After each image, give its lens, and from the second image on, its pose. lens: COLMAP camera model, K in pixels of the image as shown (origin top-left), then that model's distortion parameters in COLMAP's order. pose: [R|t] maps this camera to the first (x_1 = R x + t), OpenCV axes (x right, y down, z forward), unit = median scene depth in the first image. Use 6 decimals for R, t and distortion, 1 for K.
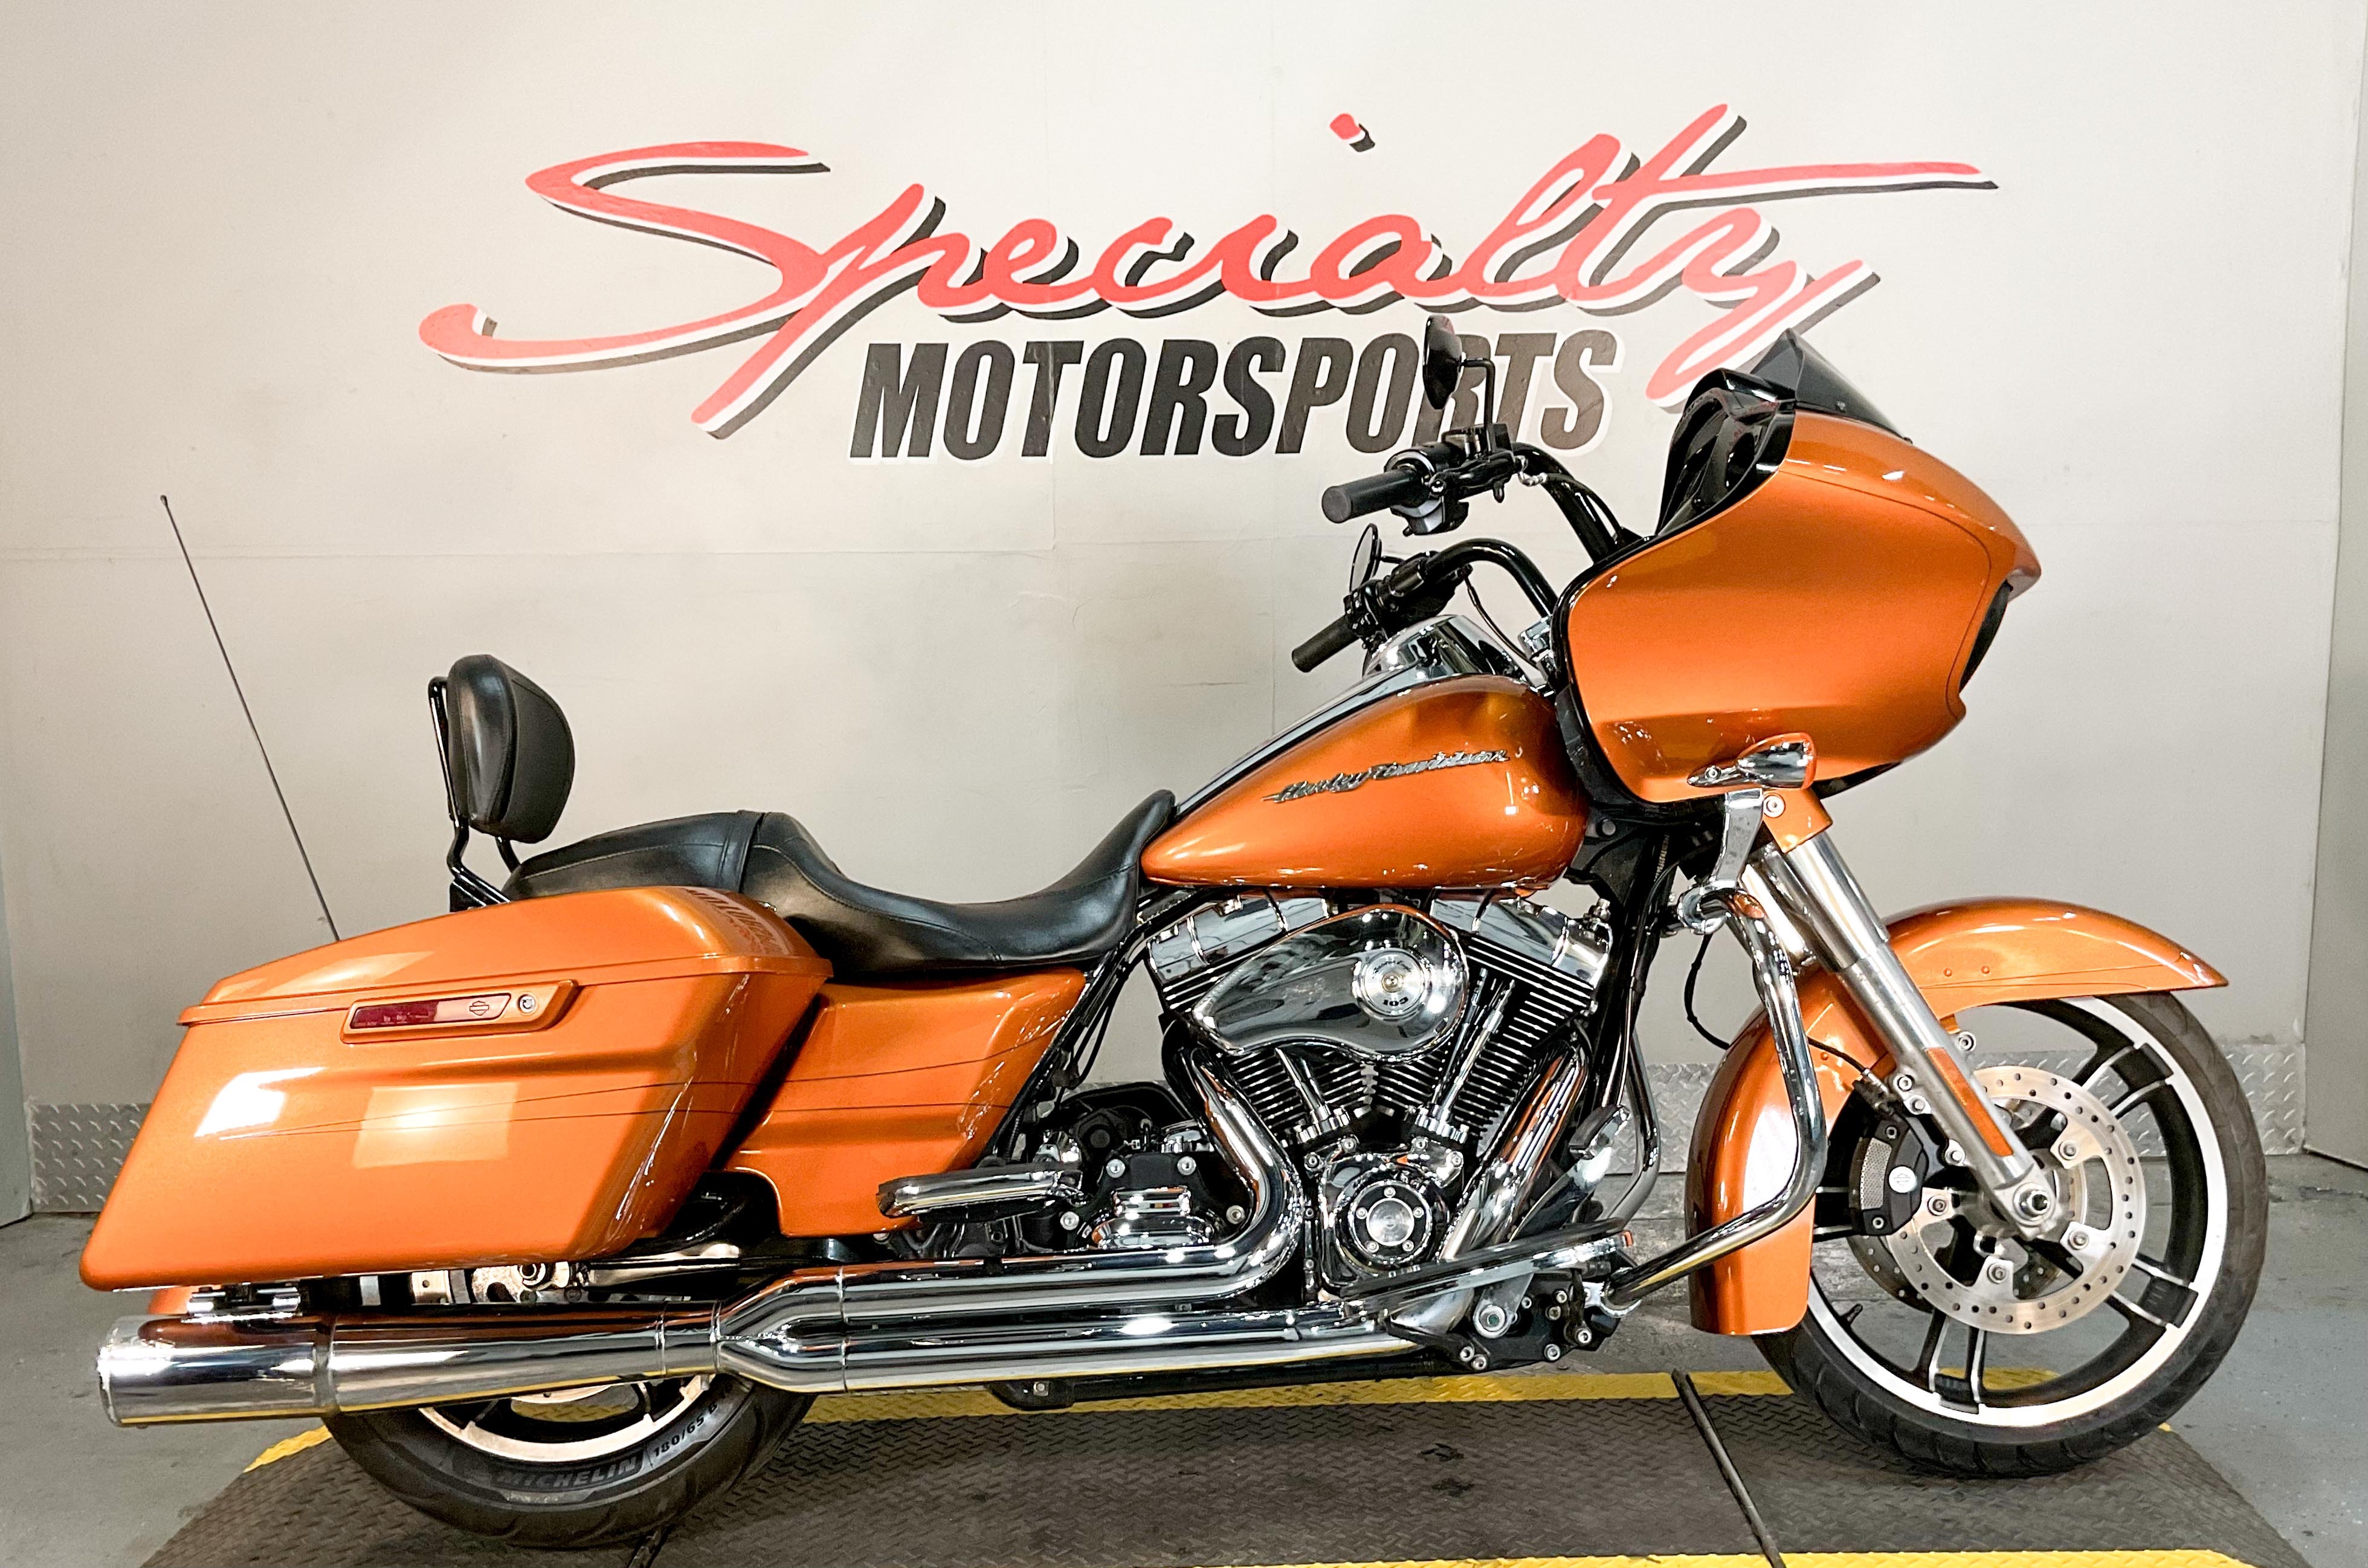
lens RADIAL K [[2155.2, 0, 1270.9], [0, 2155.2, 909.0], [0, 0, 1]] dist [0.002719, -0.004522]
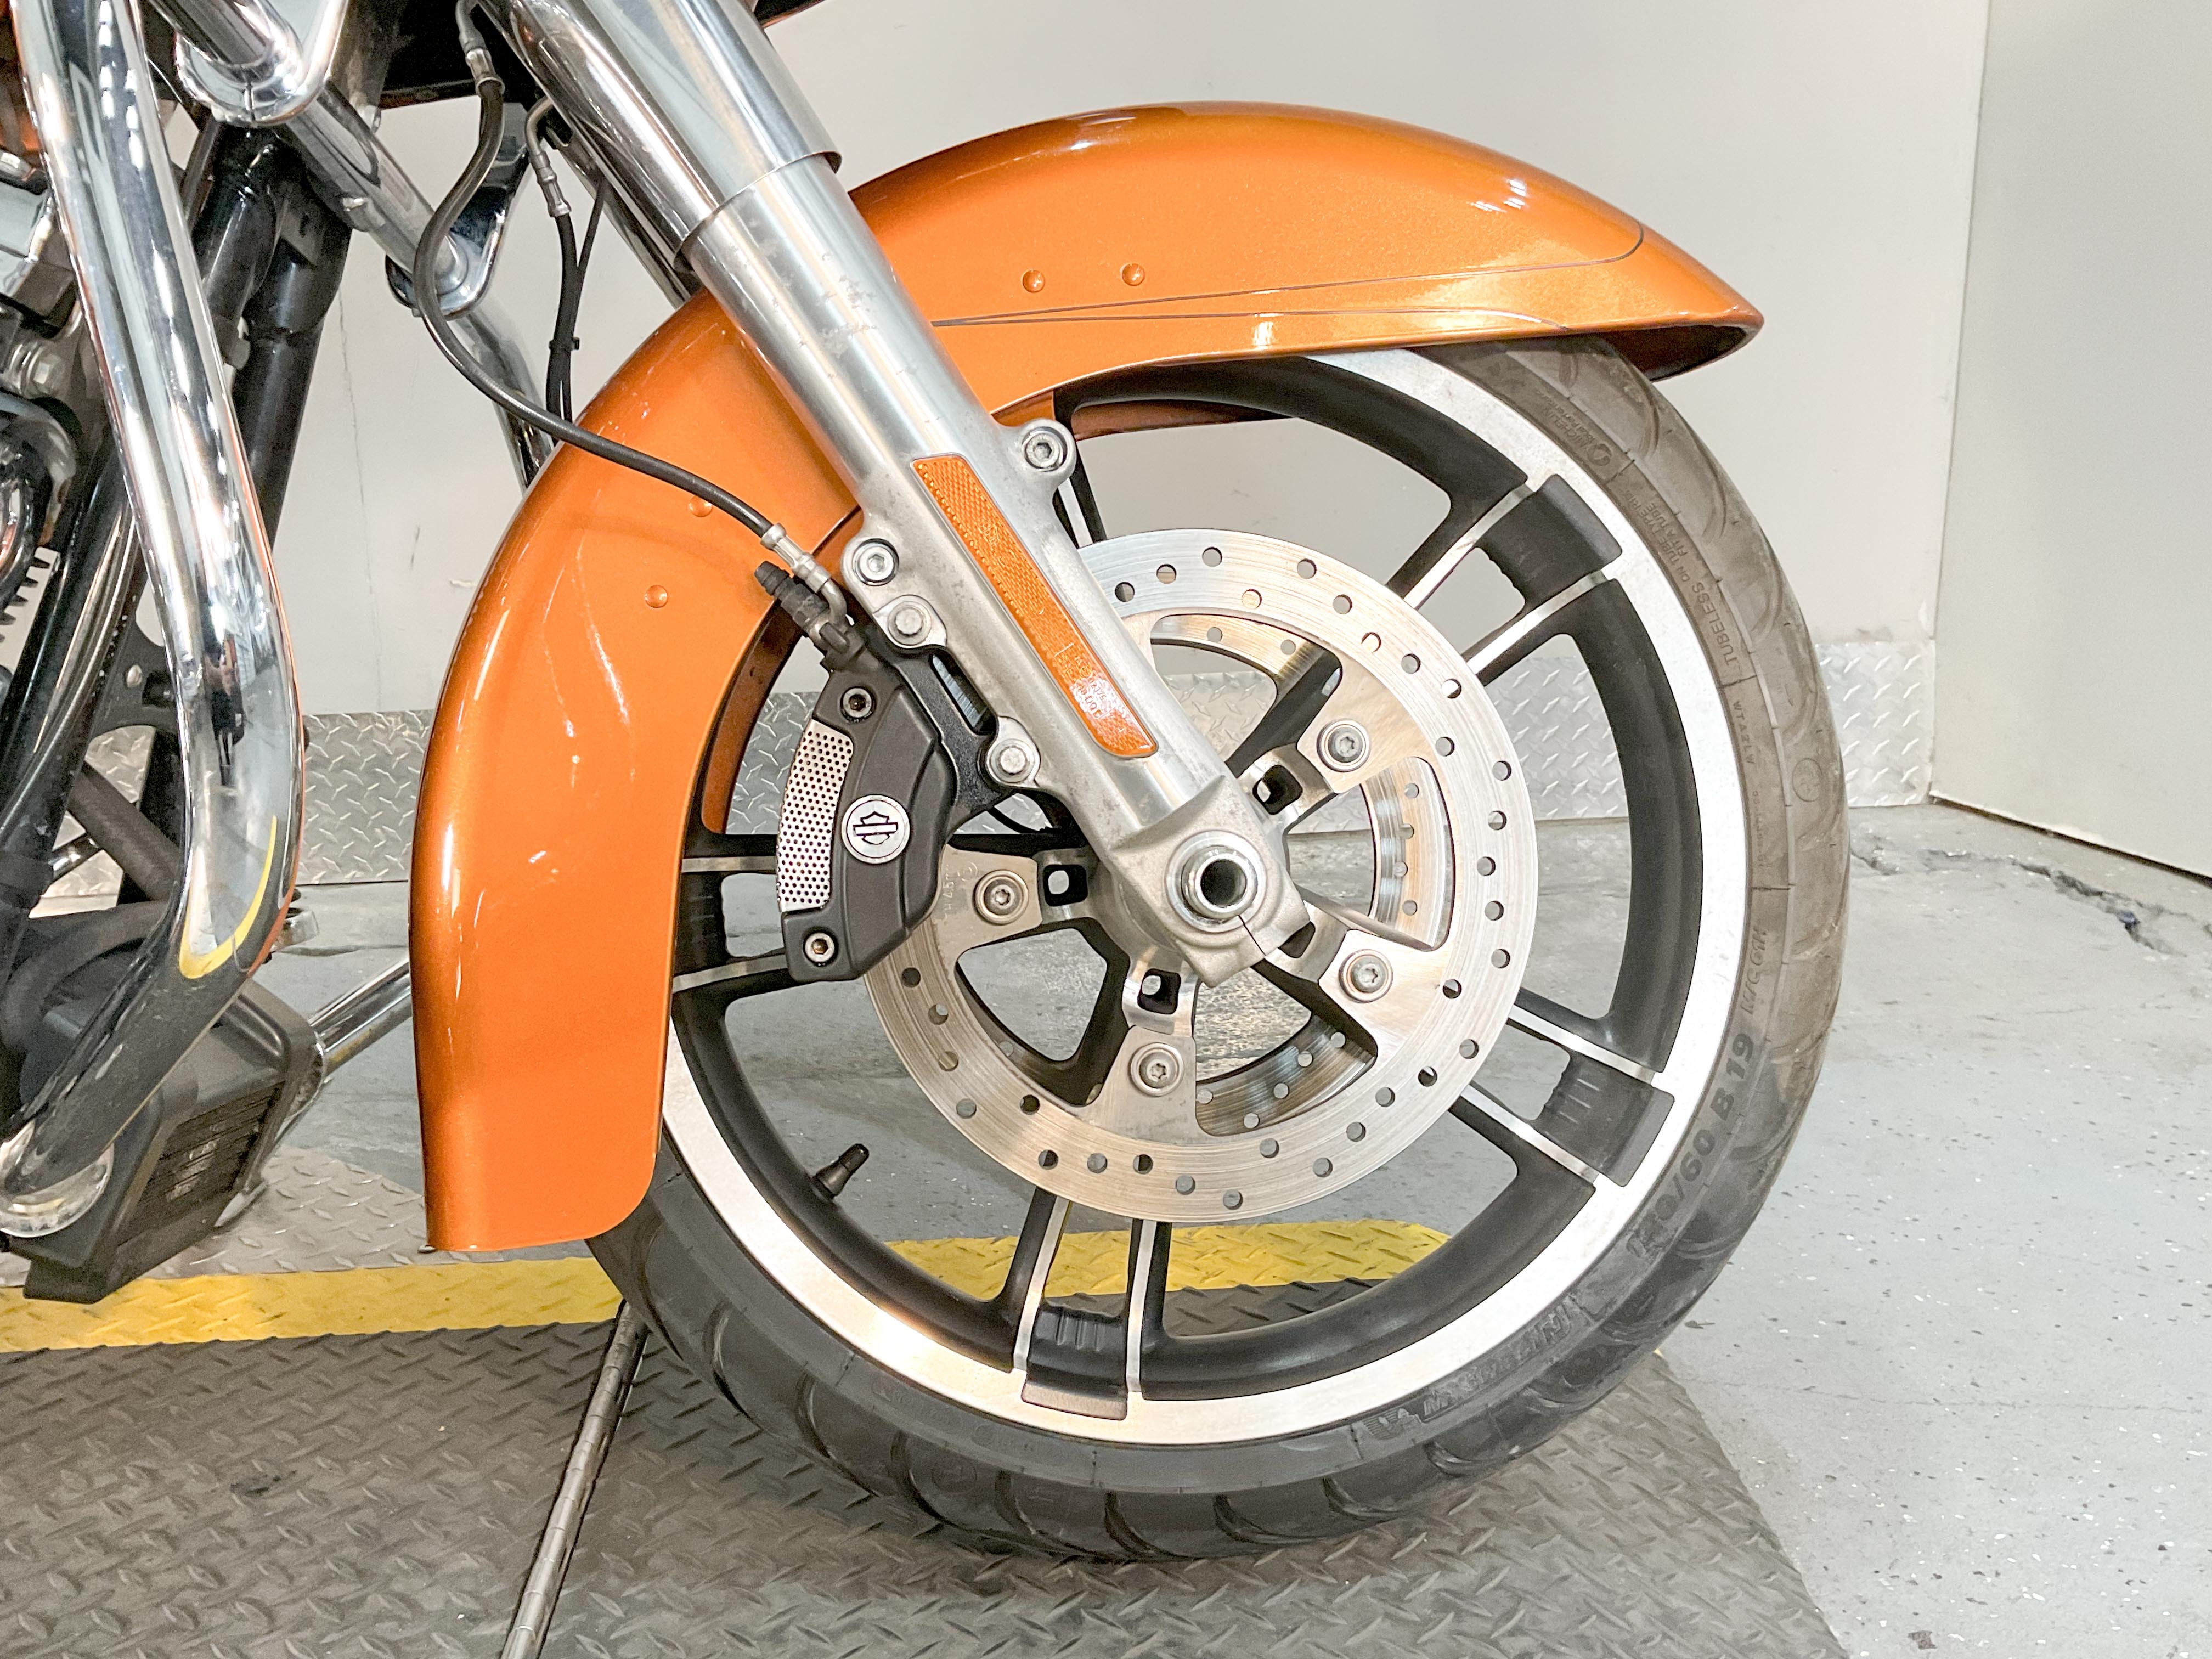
lens RADIAL K [[1997.5, 0, 1106.0], [0, 1997.5, 829.5], [0, 0, 1]] dist [0.003672, -0.029951]
pose [[0.998242, -0.021204, 0.055339, 0.313934], [0.015544, 0.994789, 0.100765, 0.091811], [-0.057188, -0.099727, 0.993370, 0.659920]]
